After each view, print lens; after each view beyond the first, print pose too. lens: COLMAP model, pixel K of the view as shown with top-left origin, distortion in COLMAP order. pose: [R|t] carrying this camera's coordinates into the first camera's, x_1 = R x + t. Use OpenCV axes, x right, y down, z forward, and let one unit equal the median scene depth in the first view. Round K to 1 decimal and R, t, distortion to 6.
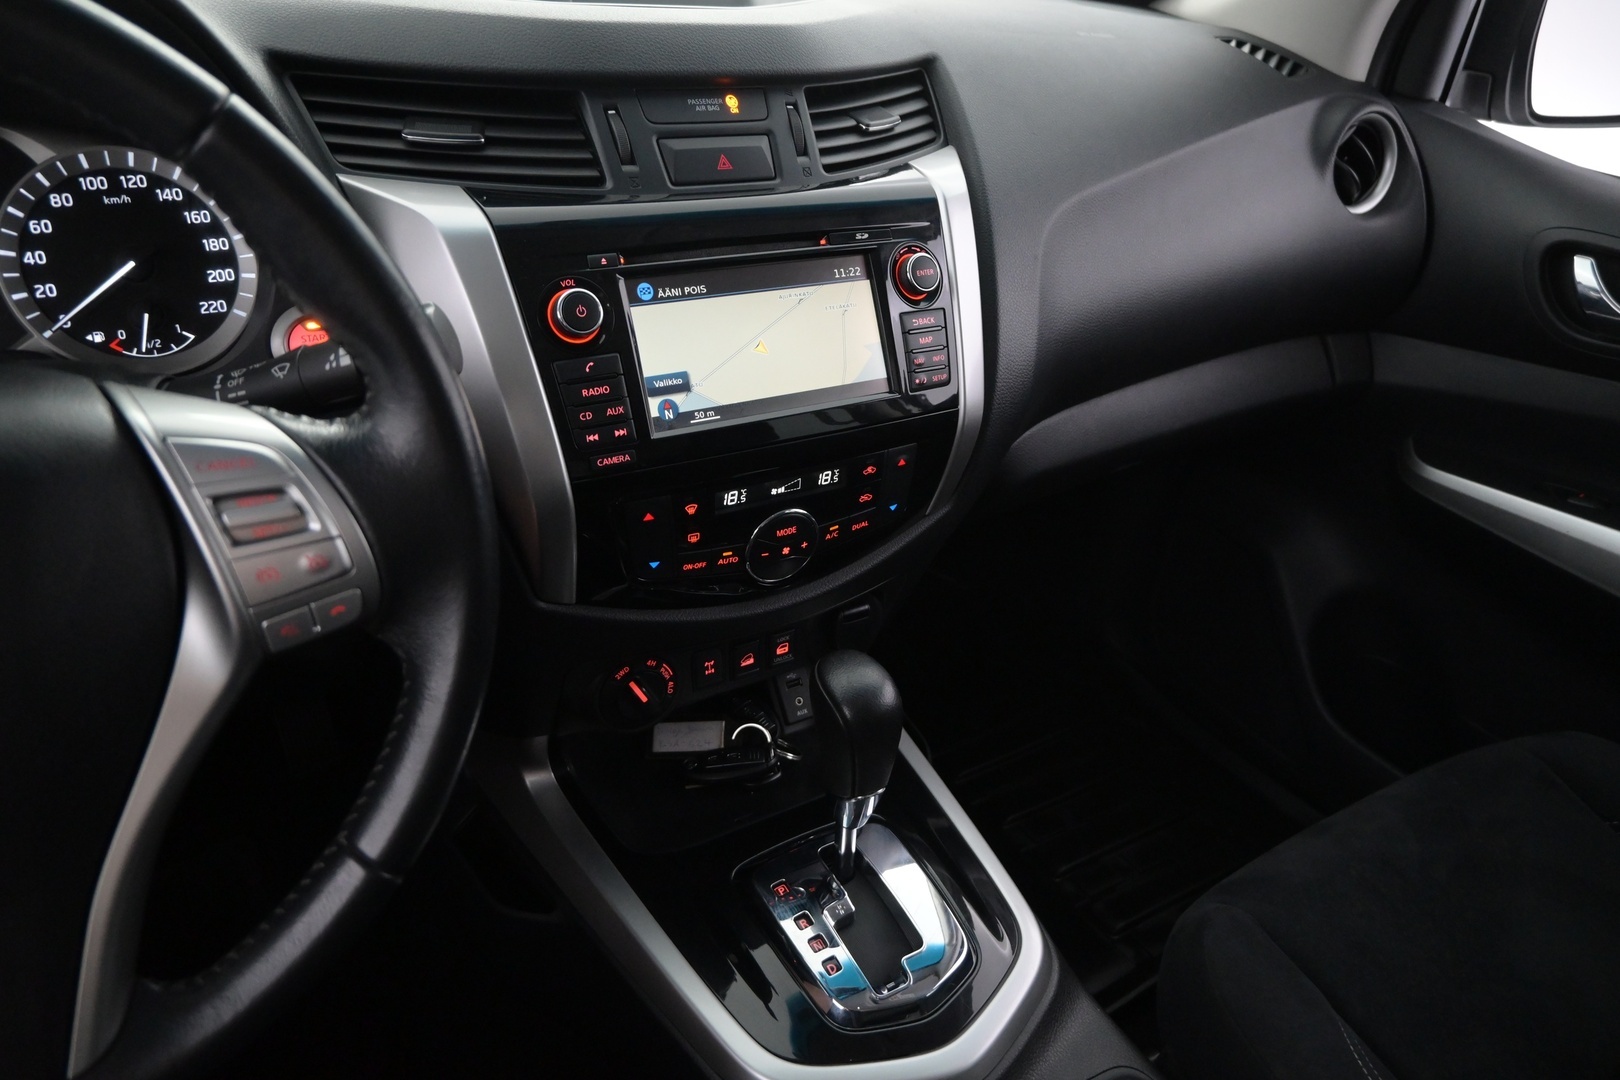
lens RADIAL K [[1113.7, 0, 810.0], [0, 1113.7, 540.0], [0, 0, 1]] dist [0.003120, -0.002911]
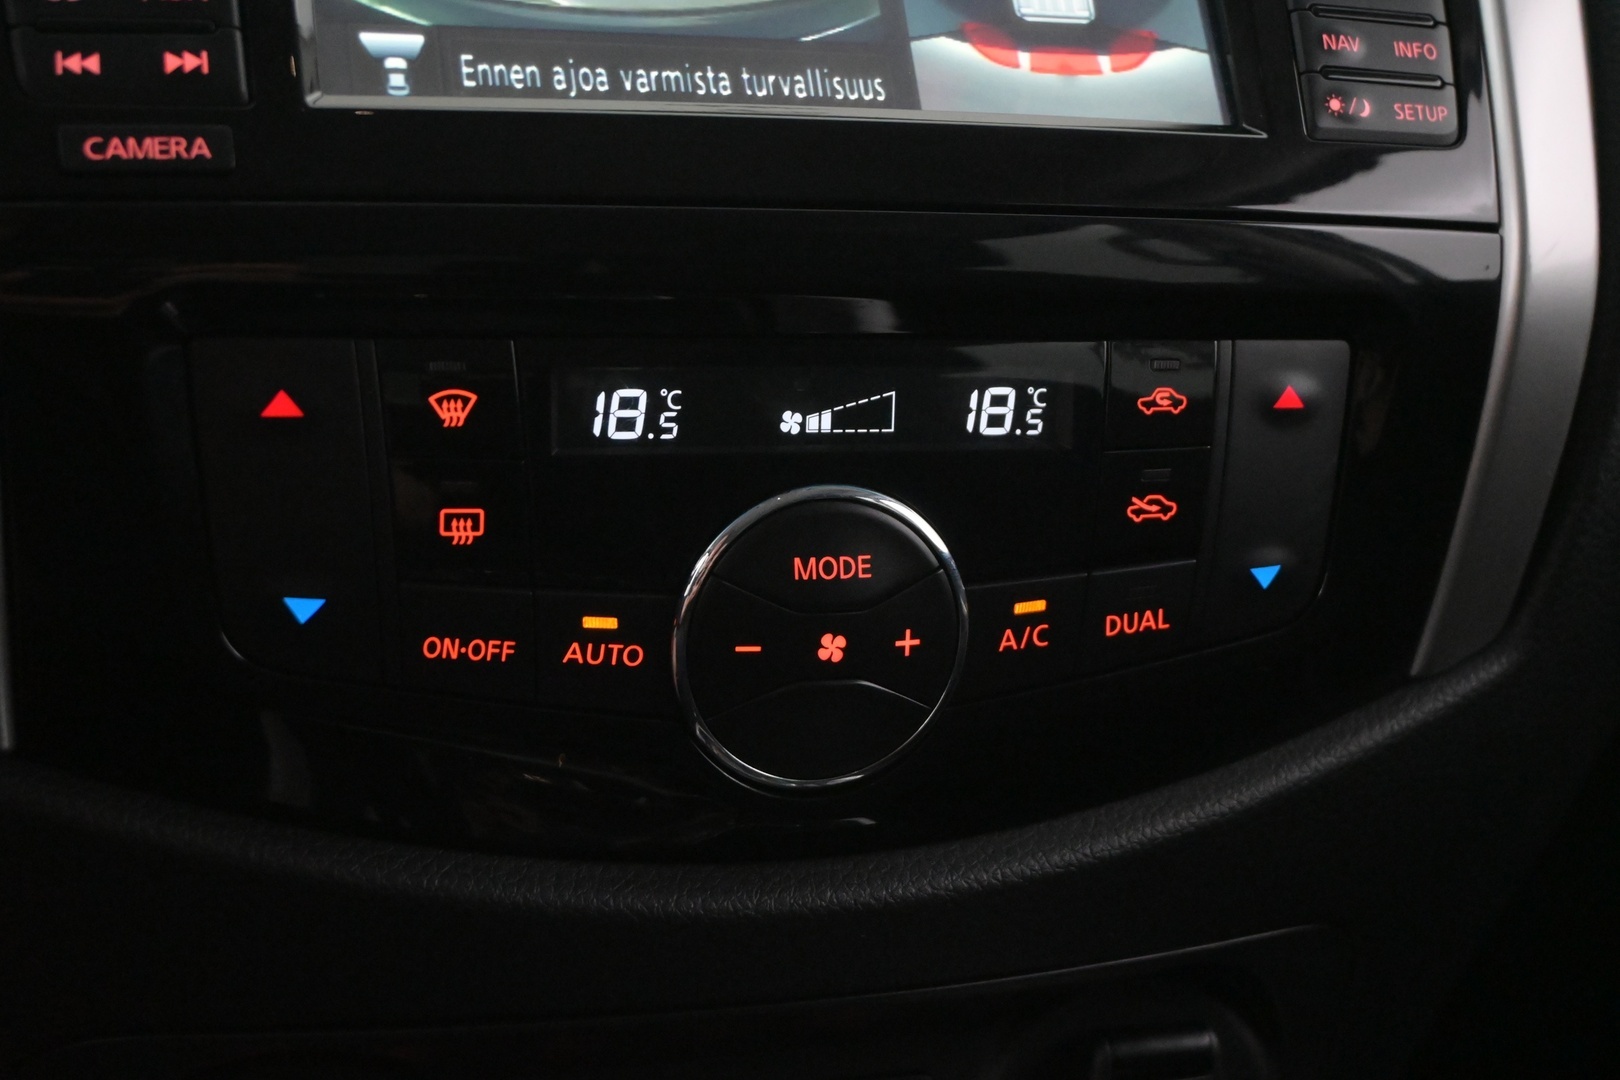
lens RADIAL K [[2681.2, 0, 810.0], [0, 2681.2, 540.0], [0, 0, 1]] dist [0.012179, 0.017859]
pose [[0.979888, -0.014384, -0.199029, 0.109696], [-0.060085, 0.929842, -0.363020, 0.236500], [0.190288, 0.367677, 0.910277, 0.433178]]
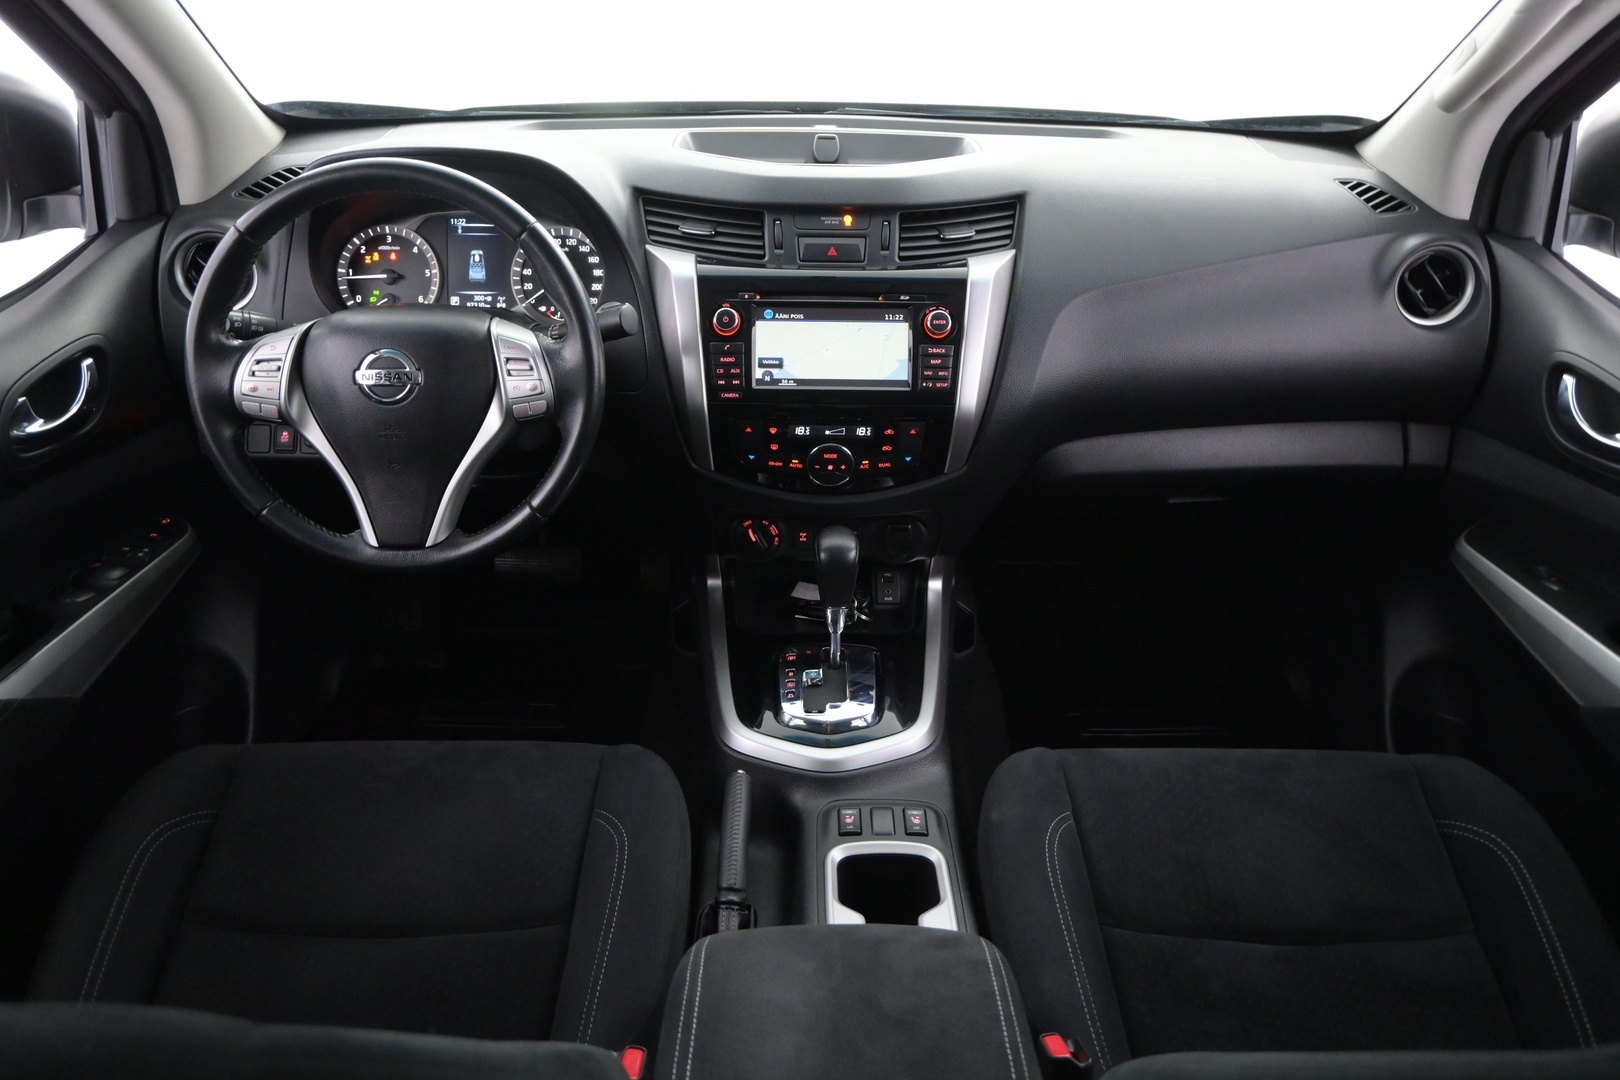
lens RADIAL K [[1177.0, 0, 810.0], [0, 1177.0, 540.0], [0, 0, 1]] dist [-0.000873, 0.001654]
pose [[0.852072, 0.190661, -0.487464, 0.950994], [-0.218960, 0.975733, -0.001098, 0.140967], [0.475425, 0.107670, 0.873143, -0.683093]]
